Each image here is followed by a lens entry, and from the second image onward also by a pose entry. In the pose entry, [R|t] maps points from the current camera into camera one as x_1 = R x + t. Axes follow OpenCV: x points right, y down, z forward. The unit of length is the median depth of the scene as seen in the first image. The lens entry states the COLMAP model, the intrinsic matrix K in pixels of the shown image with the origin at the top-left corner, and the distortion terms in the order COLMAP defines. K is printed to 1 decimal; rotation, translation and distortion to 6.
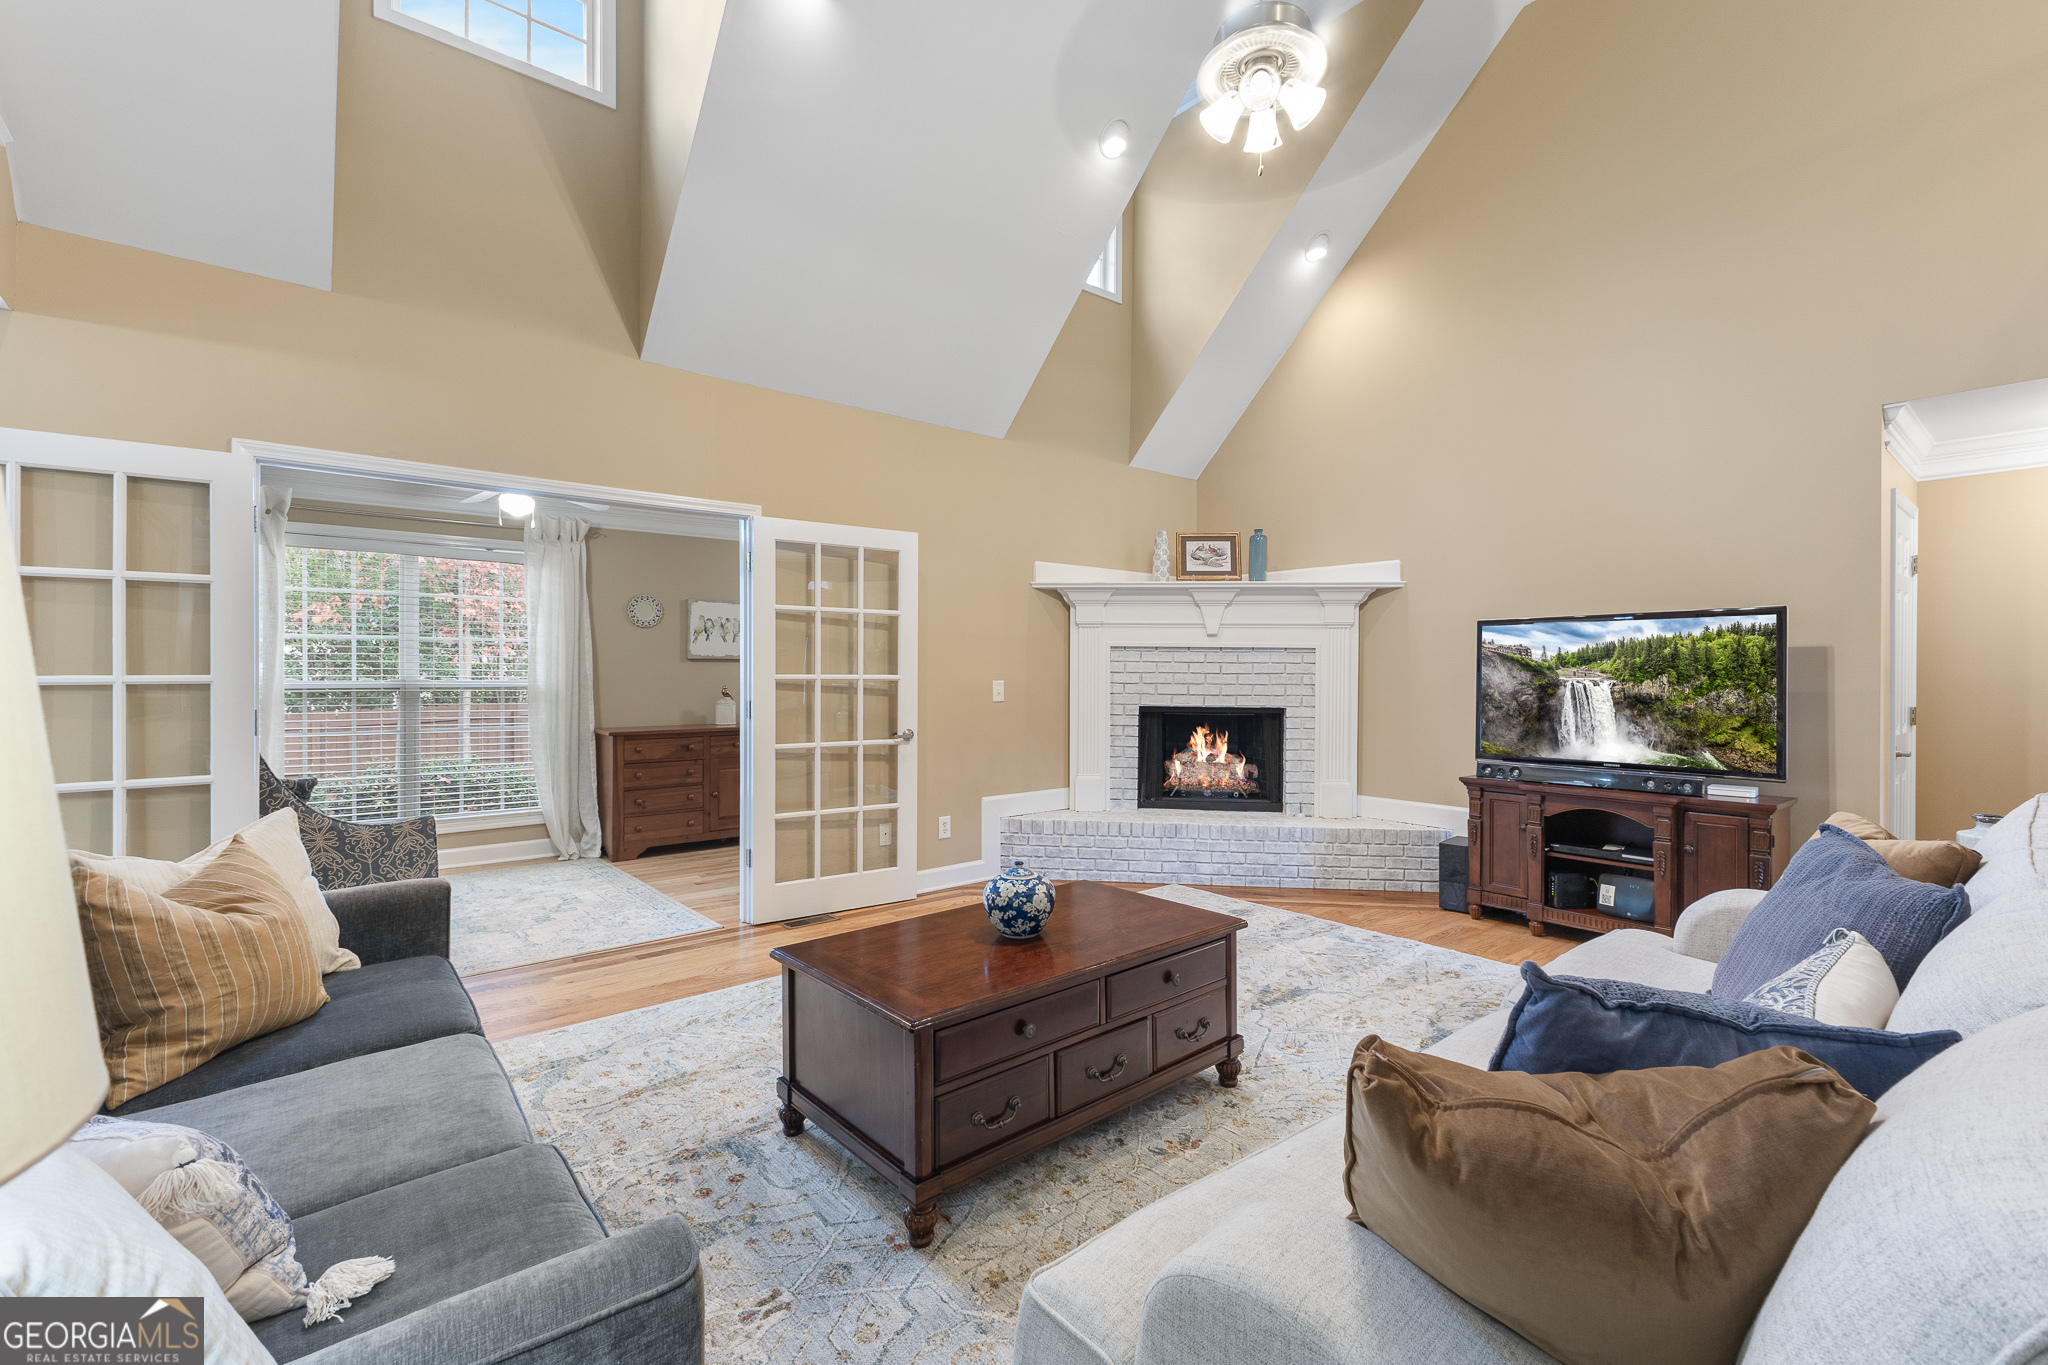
lens RADIAL K [[893.5, 0, 1036.1], [0, 893.5, 671.2], [0, 0, 1]] dist [0.004467, -0.000963]
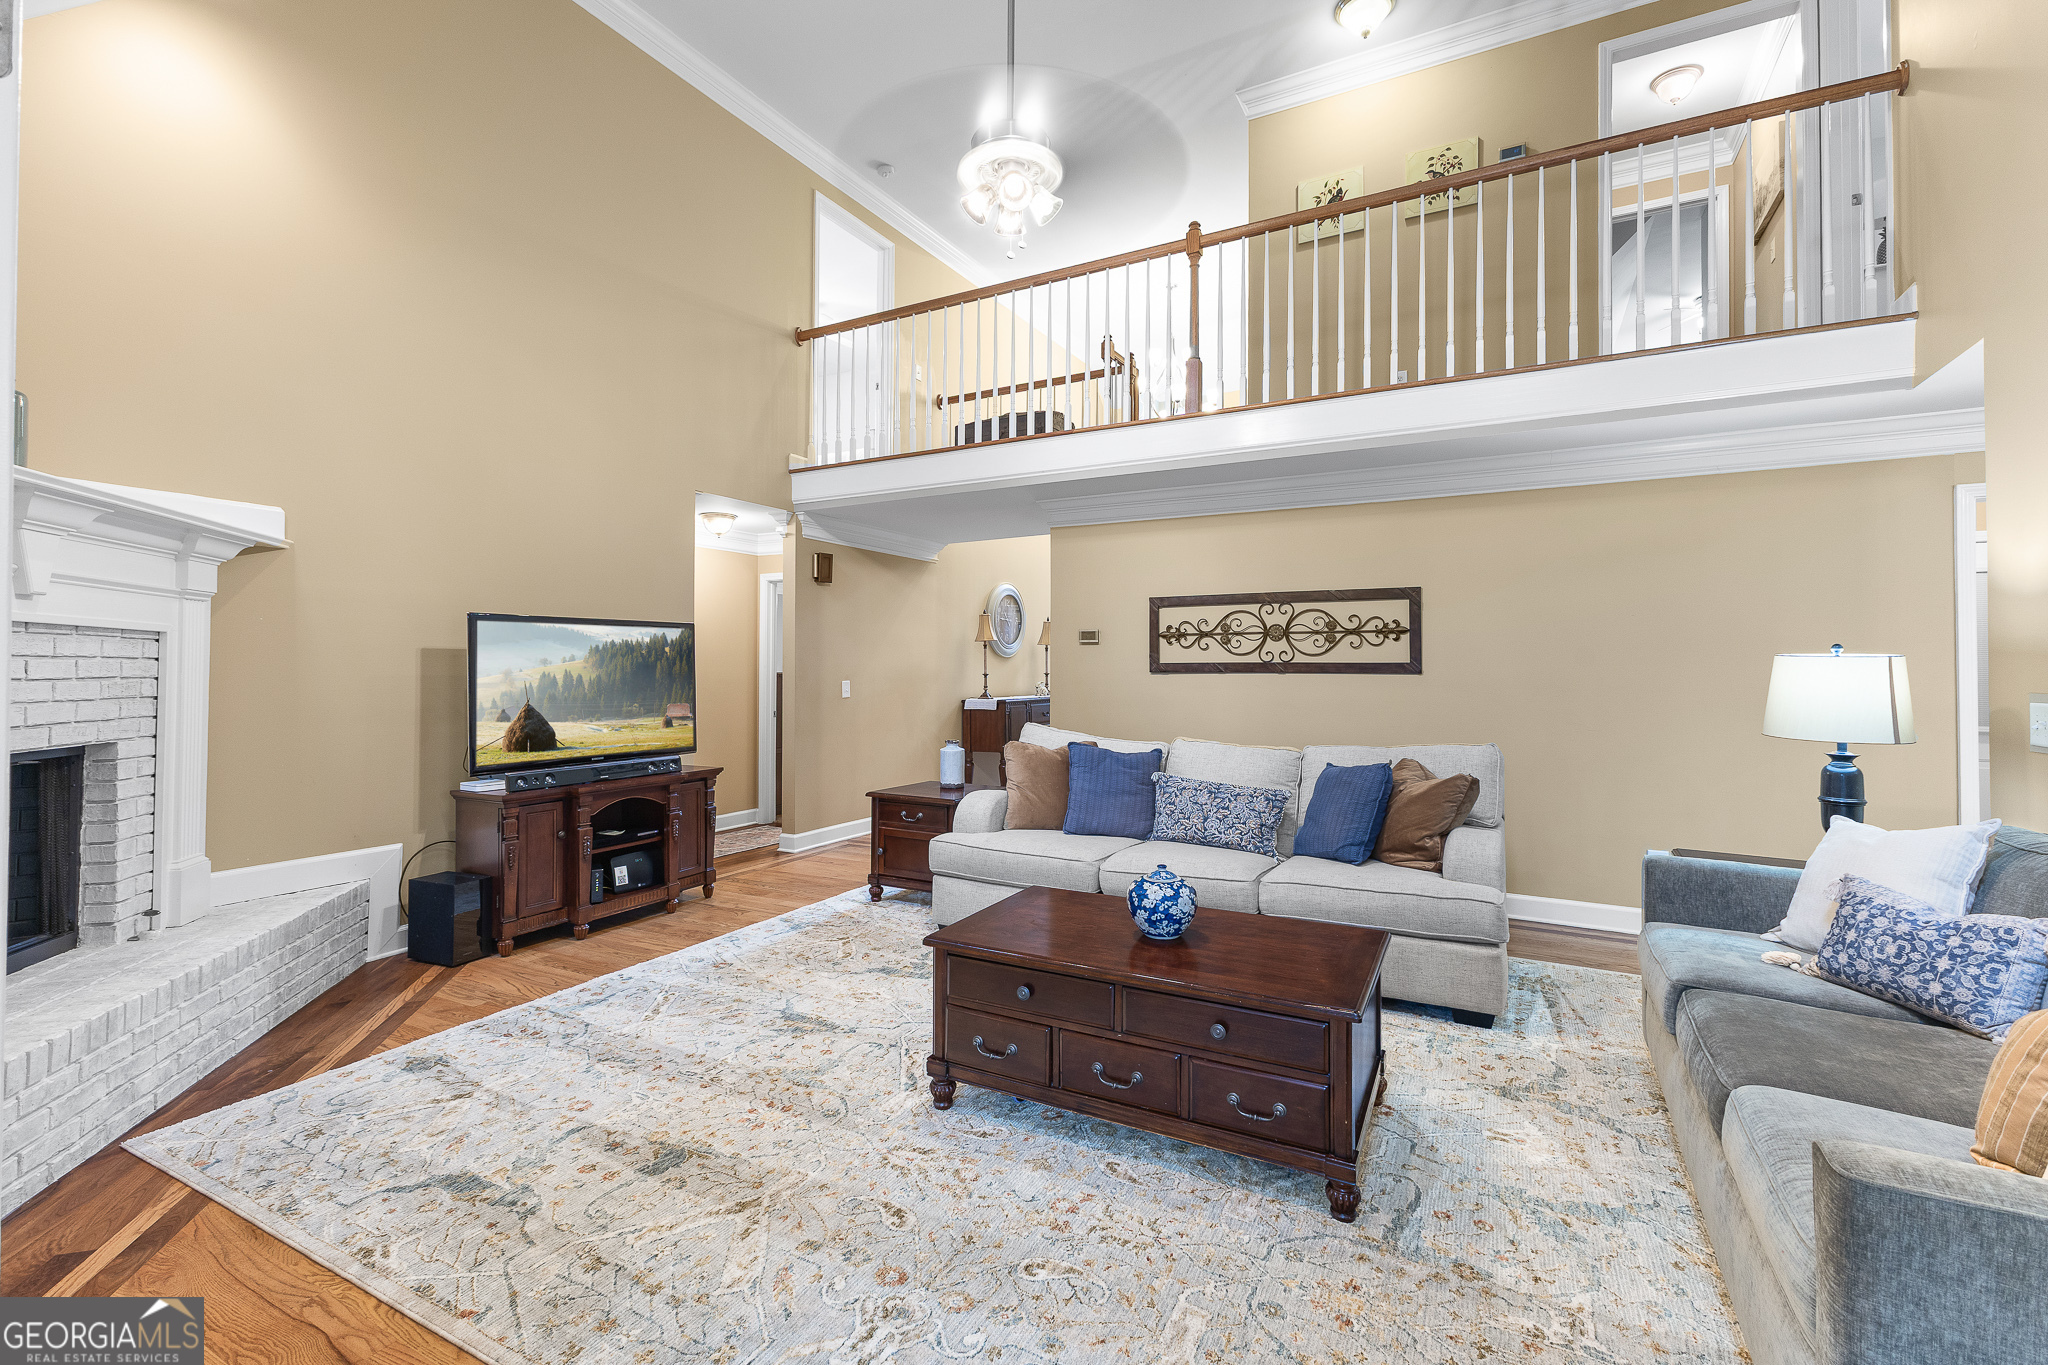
lens RADIAL K [[893.5, 0, 1028.3], [0, 893.5, 680.4], [0, 0, 1]] dist [0.004467, -0.000963]
pose [[-0.370337, -0.015352, 0.928770, -0.428484], [-0.004050, 0.999881, 0.014913, -0.005975], [-0.928889, 0.001761, -0.370355, 0.720725]]
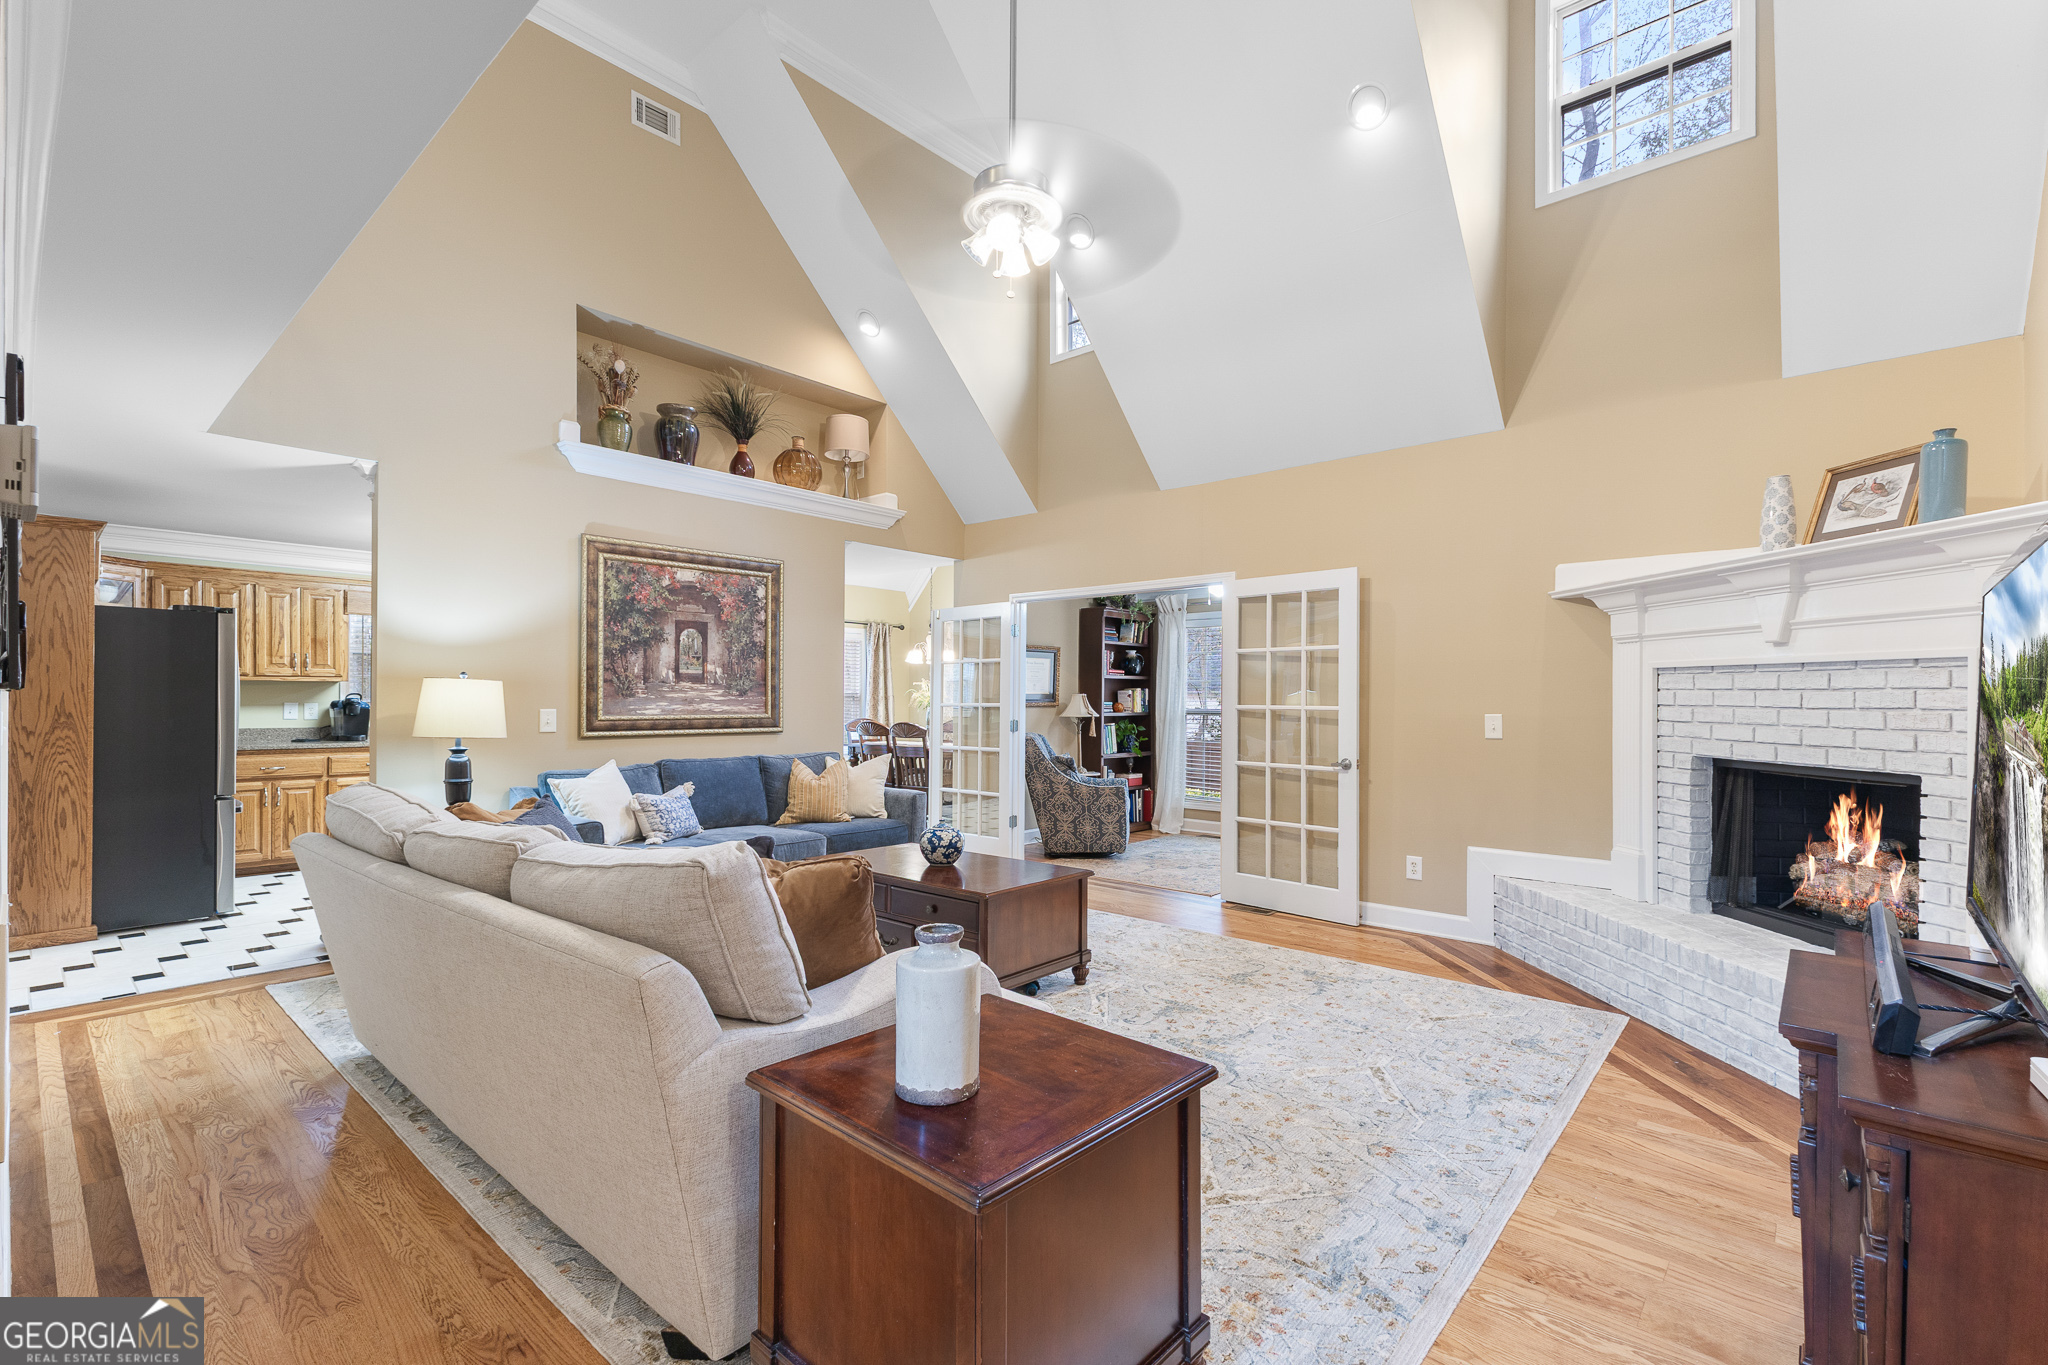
lens RADIAL K [[893.5, 0, 1019.4], [0, 893.5, 714.7], [0, 0, 1]] dist [0.004467, -0.000963]
pose [[0.133355, 0.013011, -0.990983, 0.743494], [-0.005901, 0.999907, 0.012334, 0.003042], [0.991051, 0.004203, 0.133419, 0.437584]]
